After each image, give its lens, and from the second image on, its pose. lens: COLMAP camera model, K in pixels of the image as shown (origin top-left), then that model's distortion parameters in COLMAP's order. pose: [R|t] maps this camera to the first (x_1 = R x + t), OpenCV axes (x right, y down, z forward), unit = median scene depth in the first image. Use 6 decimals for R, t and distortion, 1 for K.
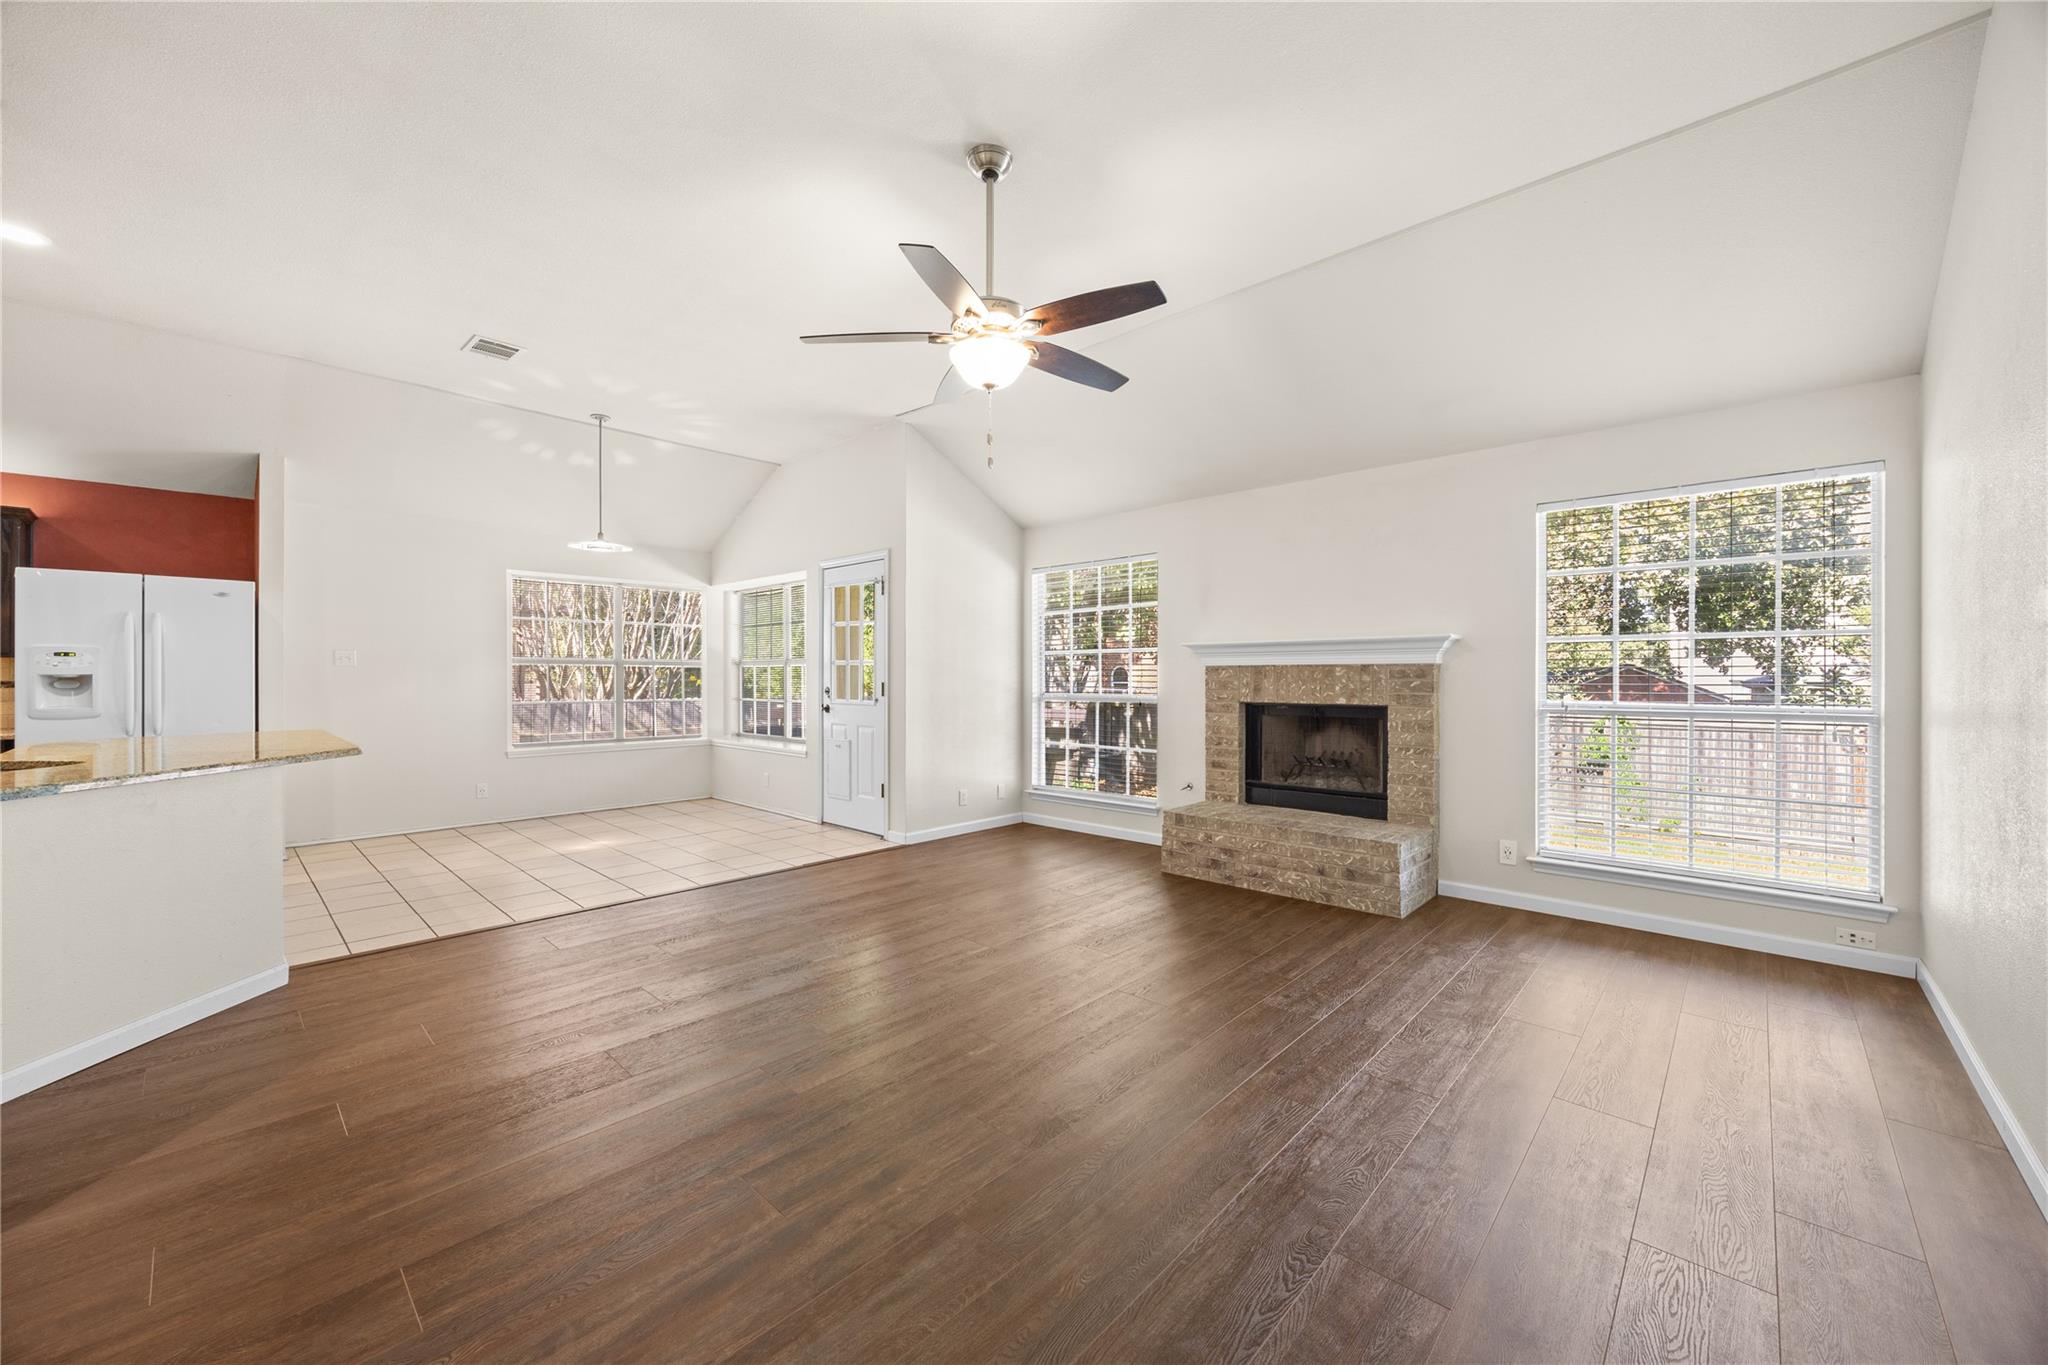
lens RADIAL K [[773.6, 0, 1022.0], [0, 773.6, 677.9], [0, 0, 1]] dist [-0.005194, 0.000501]
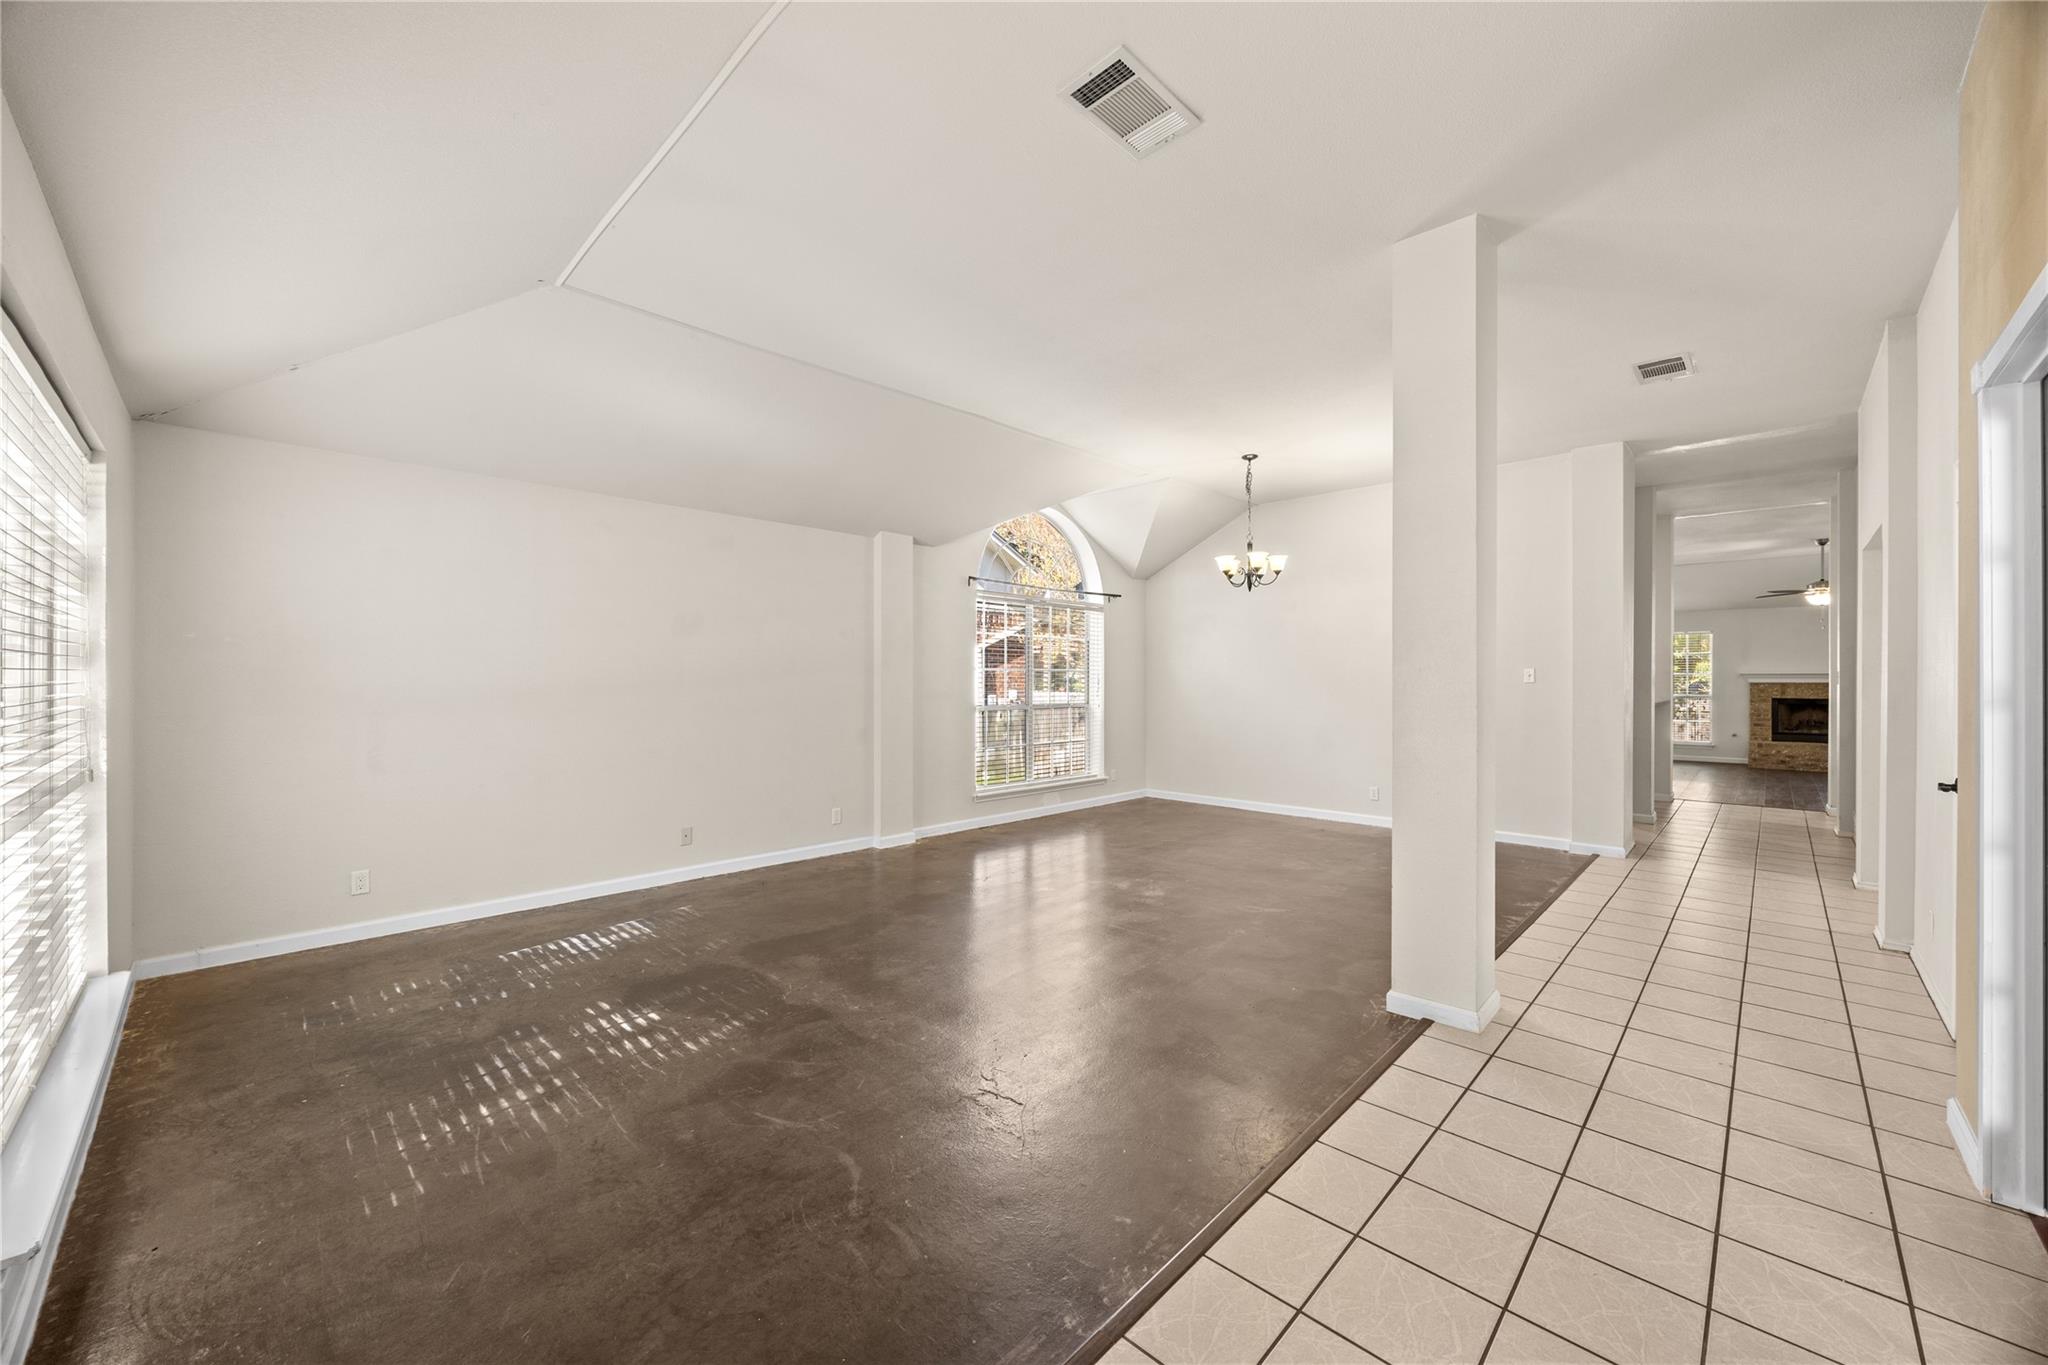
lens RADIAL K [[780.5, 0, 1020.4], [0, 780.5, 659.6], [0, 0, 1]] dist [-0.001156, -0.000383]
pose [[0.999897, 0.005473, -0.013271, -2.039934], [-0.005864, 0.999544, -0.029627, -0.002289], [0.013103, 0.029702, 0.999473, -1.456607]]
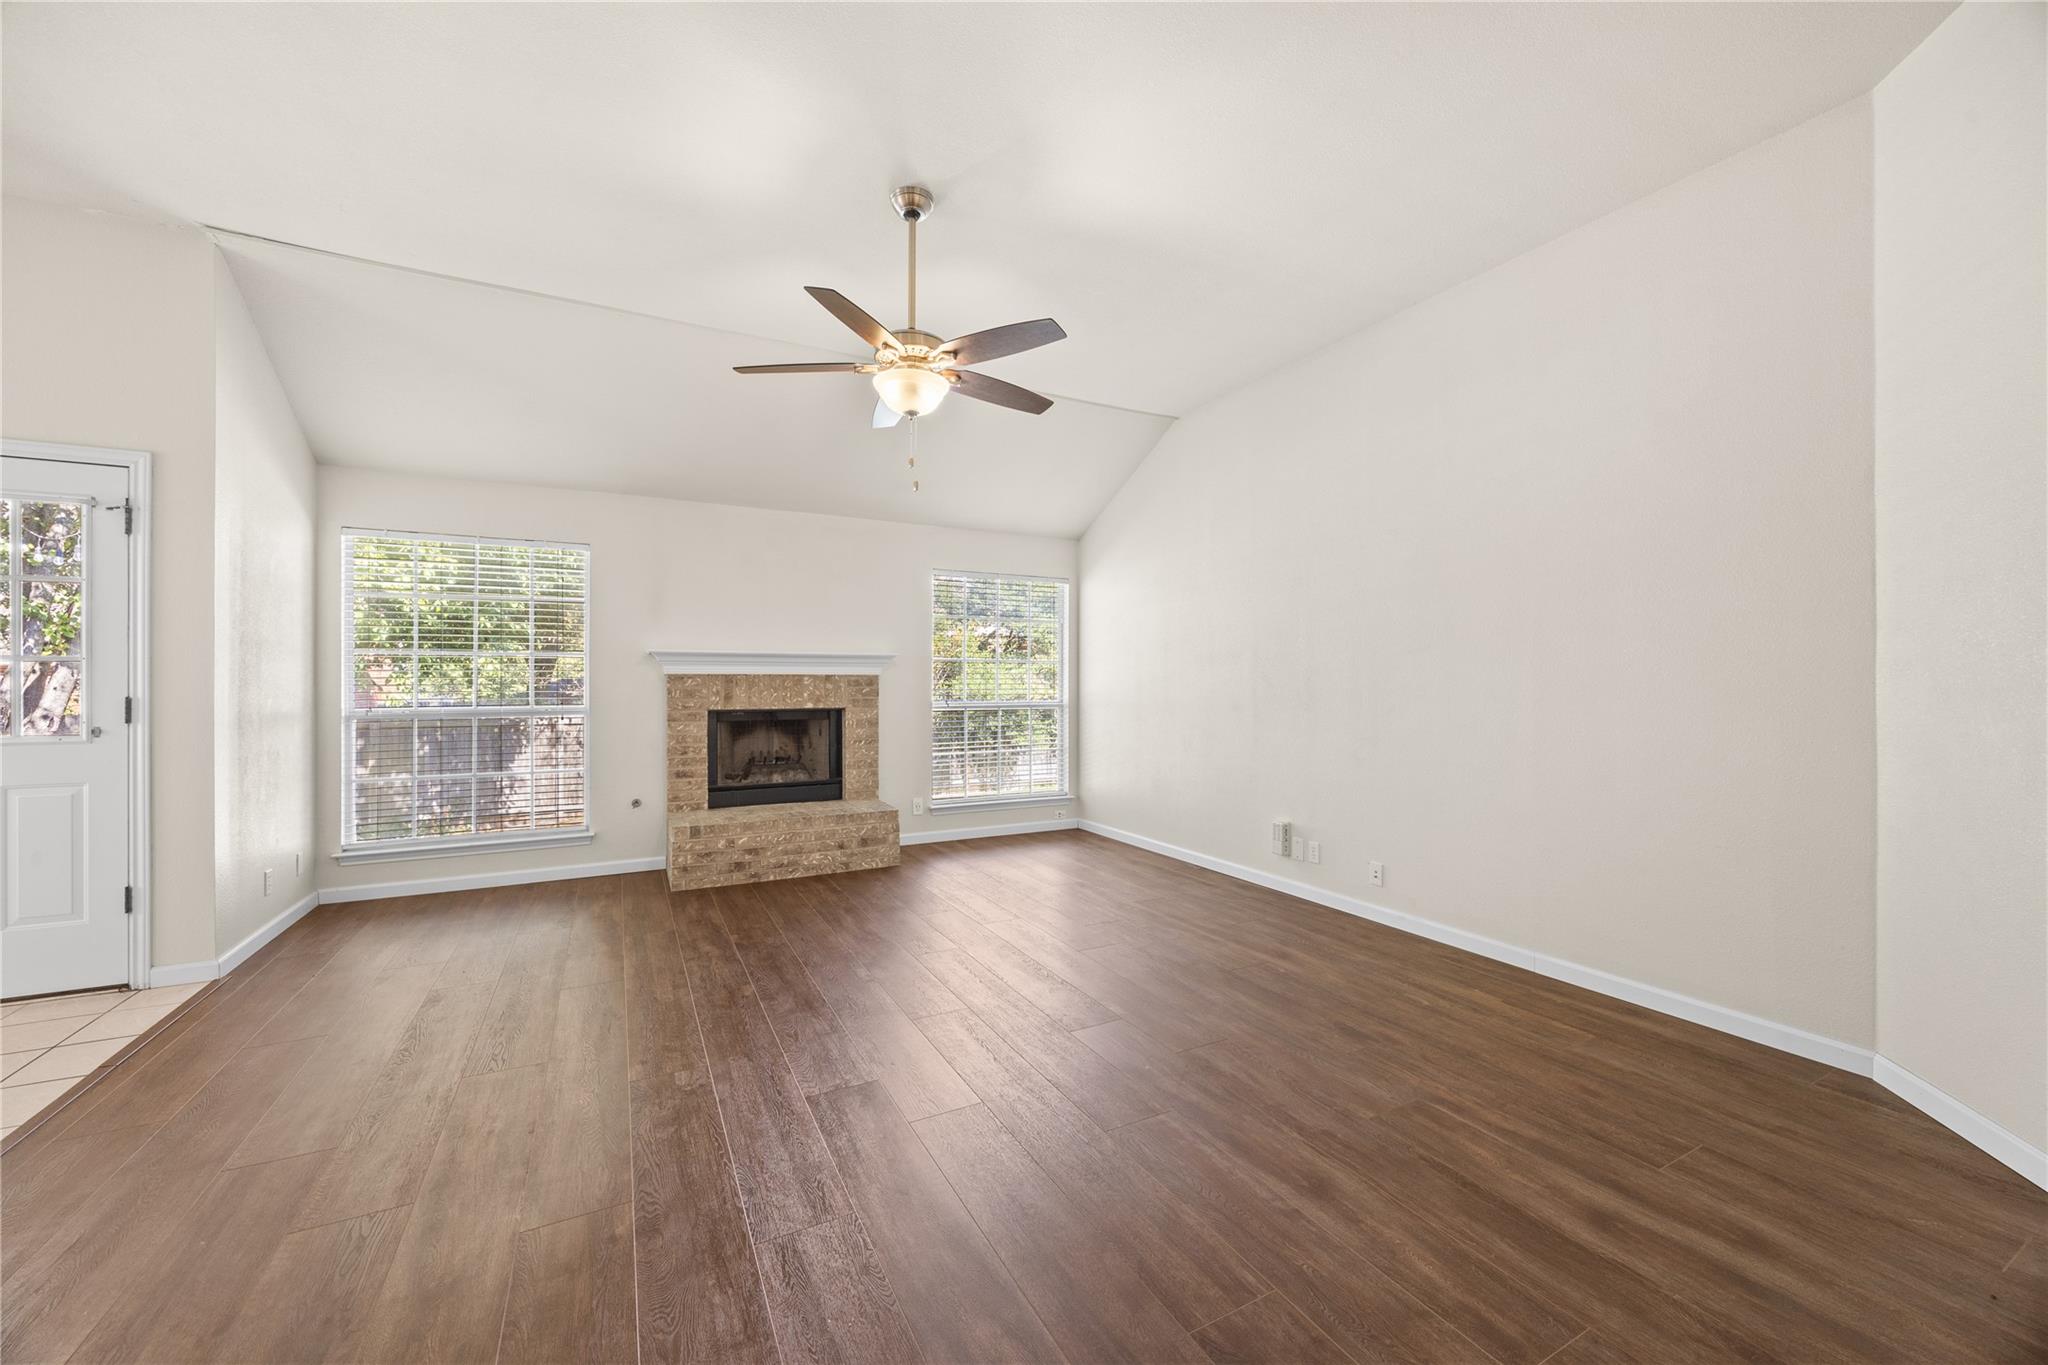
lens RADIAL K [[775.1, 0, 1026.1], [0, 775.1, 685.0], [0, 0, 1]] dist [-0.007209, 0.000025]
pose [[0.322105, -0.002967, 0.946699, -0.563851], [0.002437, 0.999994, 0.002305, -0.003086], [-0.946701, 0.001564, 0.322110, 0.282508]]
